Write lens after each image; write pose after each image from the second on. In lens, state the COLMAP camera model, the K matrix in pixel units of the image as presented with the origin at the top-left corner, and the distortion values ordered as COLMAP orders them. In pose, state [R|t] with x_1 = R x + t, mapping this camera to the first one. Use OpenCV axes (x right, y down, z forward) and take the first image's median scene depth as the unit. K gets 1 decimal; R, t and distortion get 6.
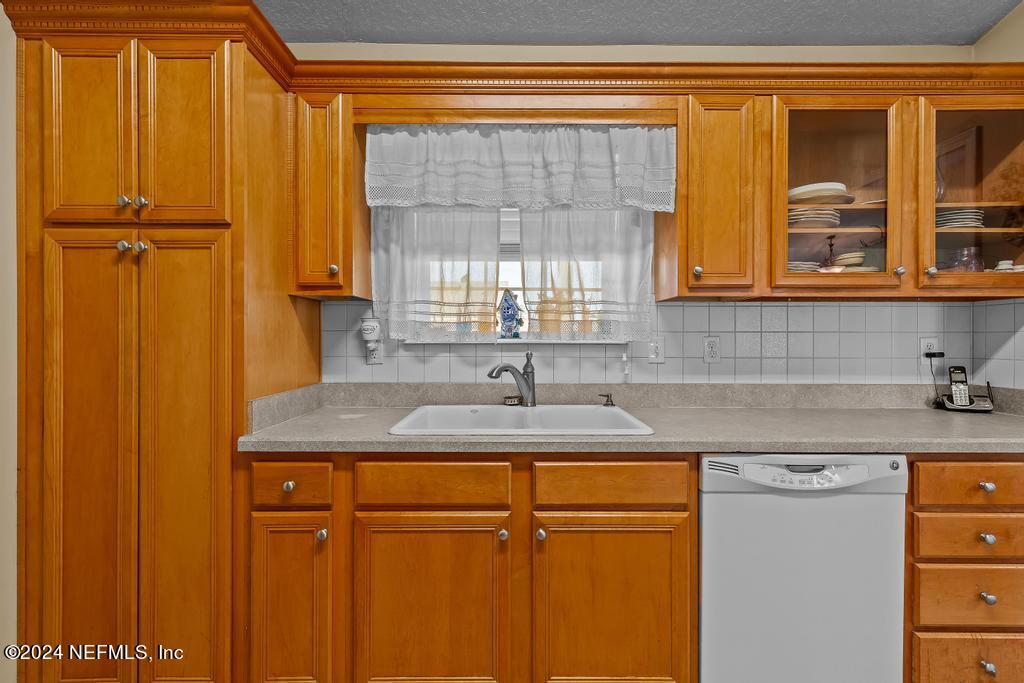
lens RADIAL K [[467.3, 0, 512.0], [0, 467.3, 341.5], [0, 0, 1]] dist [-0.000129, -0.000122]
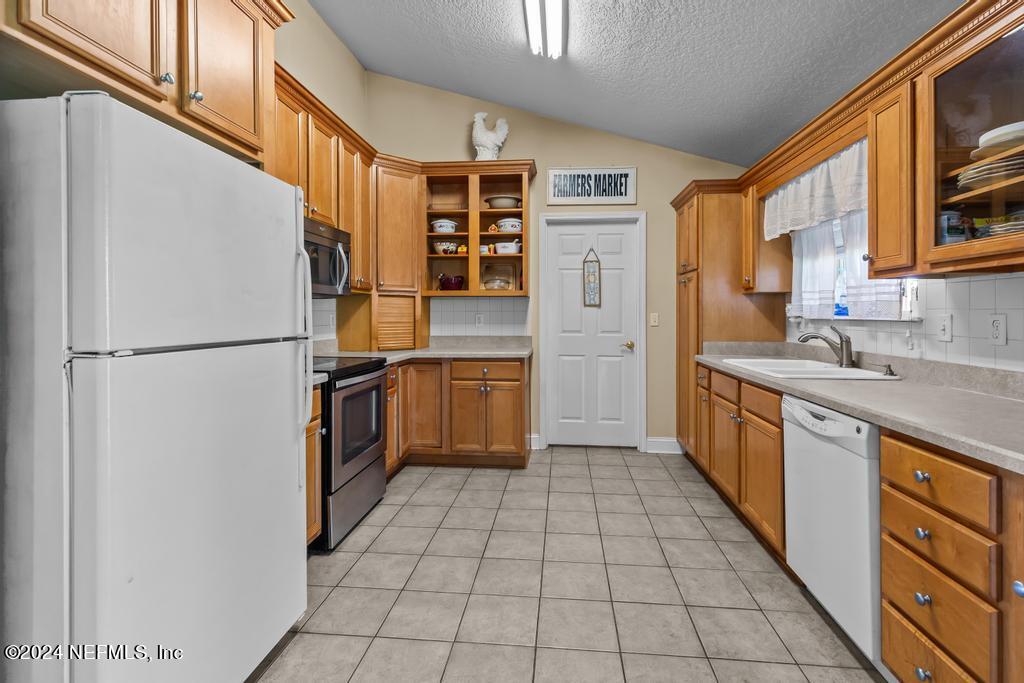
lens RADIAL K [[477.3, 0, 508.3], [0, 477.3, 312.1], [0, 0, 1]] dist [0.001334, 0.000234]
pose [[-0.102524, -0.004188, -0.994722, 1.462350], [-0.005081, 0.999980, -0.003686, -0.007153], [0.994718, 0.004676, -0.102543, 0.197268]]
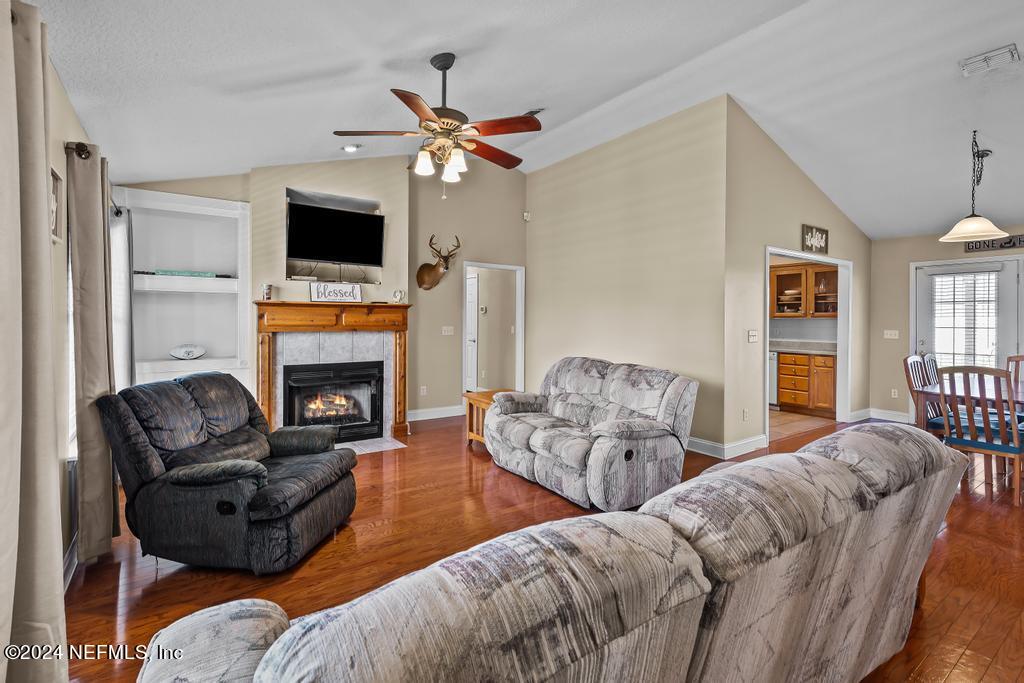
lens RADIAL K [[472.7, 0, 517.0], [0, 472.7, 321.0], [0, 0, 1]] dist [0.004212, 0.000758]
pose [[0.584683, 0.004188, -0.811251, 2.380960], [-0.012387, 0.999916, -0.003766, -0.028583], [0.811167, 0.012251, 0.584686, -3.012973]]
